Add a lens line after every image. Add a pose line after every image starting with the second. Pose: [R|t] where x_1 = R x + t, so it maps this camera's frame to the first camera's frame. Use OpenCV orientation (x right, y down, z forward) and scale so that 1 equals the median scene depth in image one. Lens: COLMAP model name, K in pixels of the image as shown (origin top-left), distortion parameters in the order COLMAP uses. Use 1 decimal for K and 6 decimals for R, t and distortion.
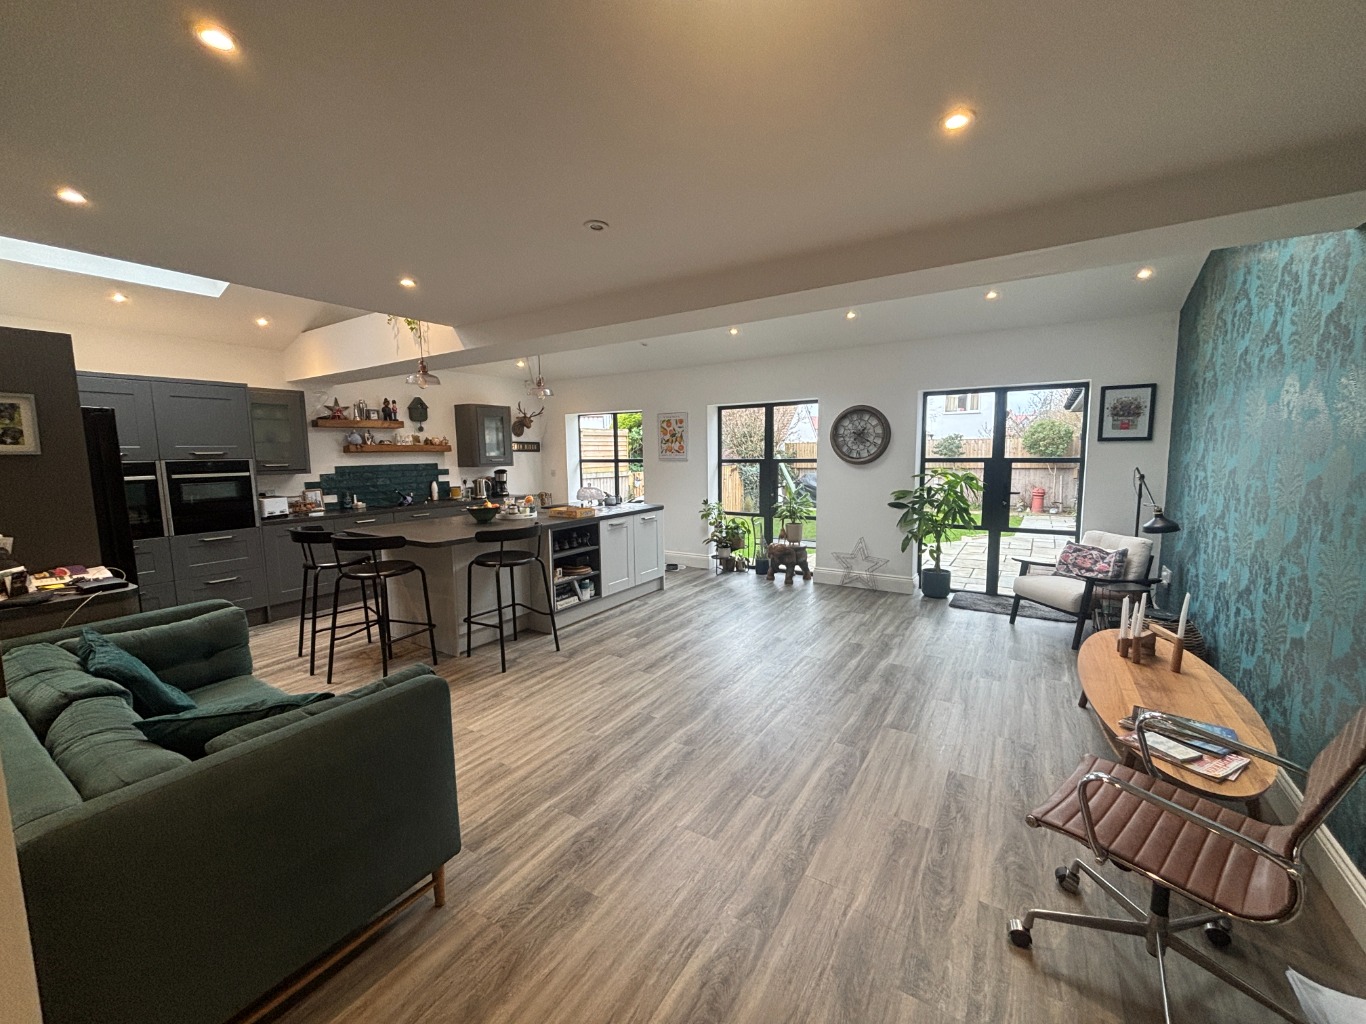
lens RADIAL K [[545.3, 0, 680.7], [0, 545.3, 515.0], [0, 0, 1]] dist [0.001532, -0.000626]
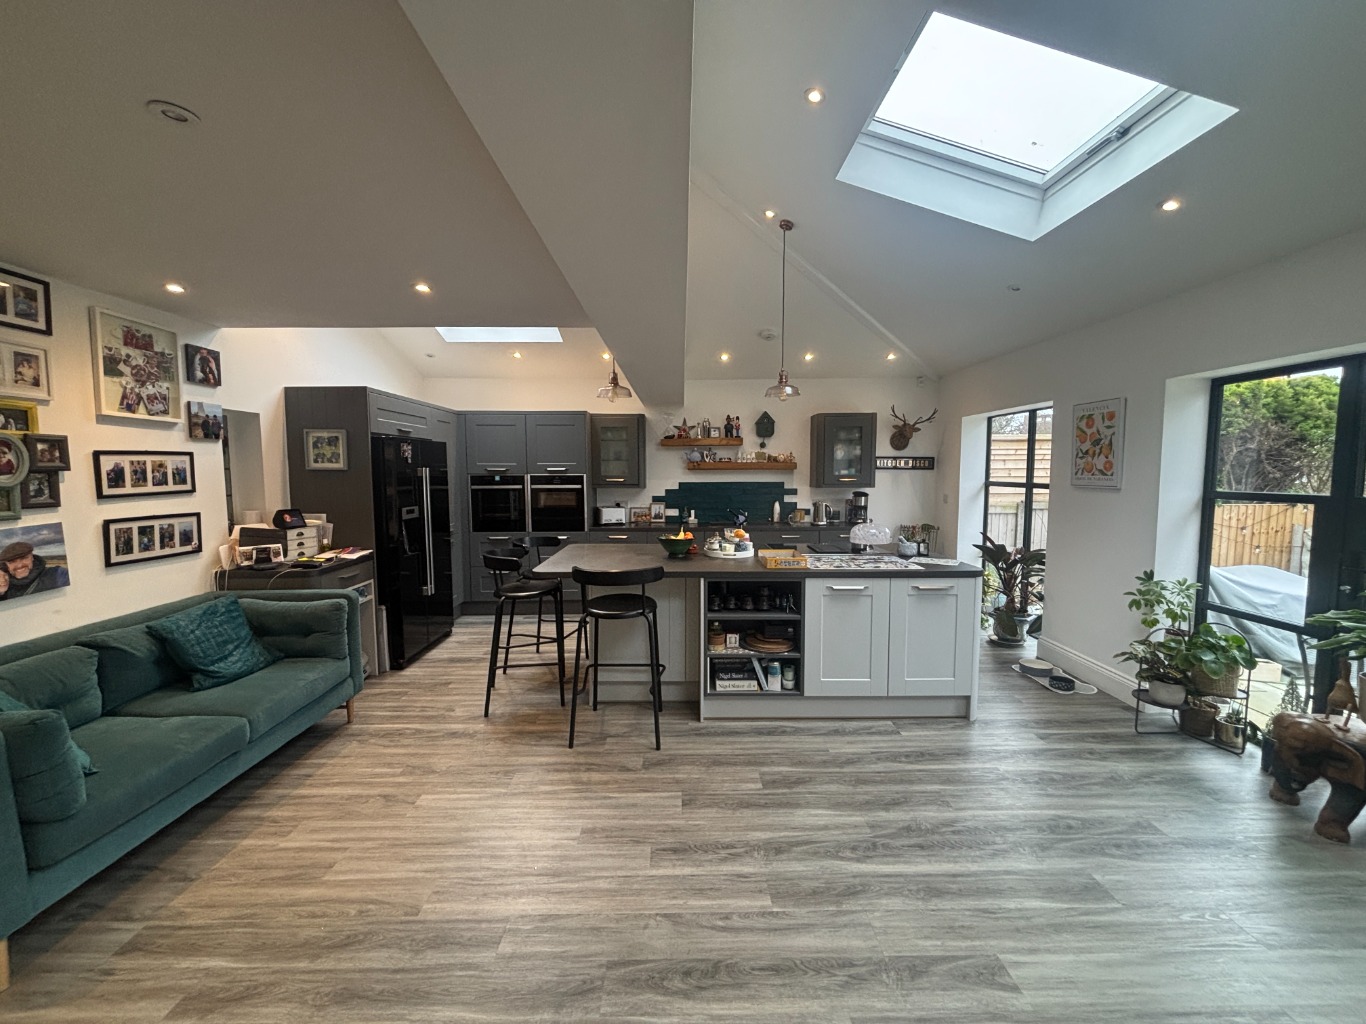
lens RADIAL K [[545.3, 0, 681.4], [0, 545.3, 503.5], [0, 0, 1]] dist [0.001532, -0.000626]
pose [[0.537745, 0.061548, -0.840858, 0.267927], [-0.103173, 0.994640, 0.006823, -0.056727], [0.836771, 0.083085, 0.541213, 0.442240]]
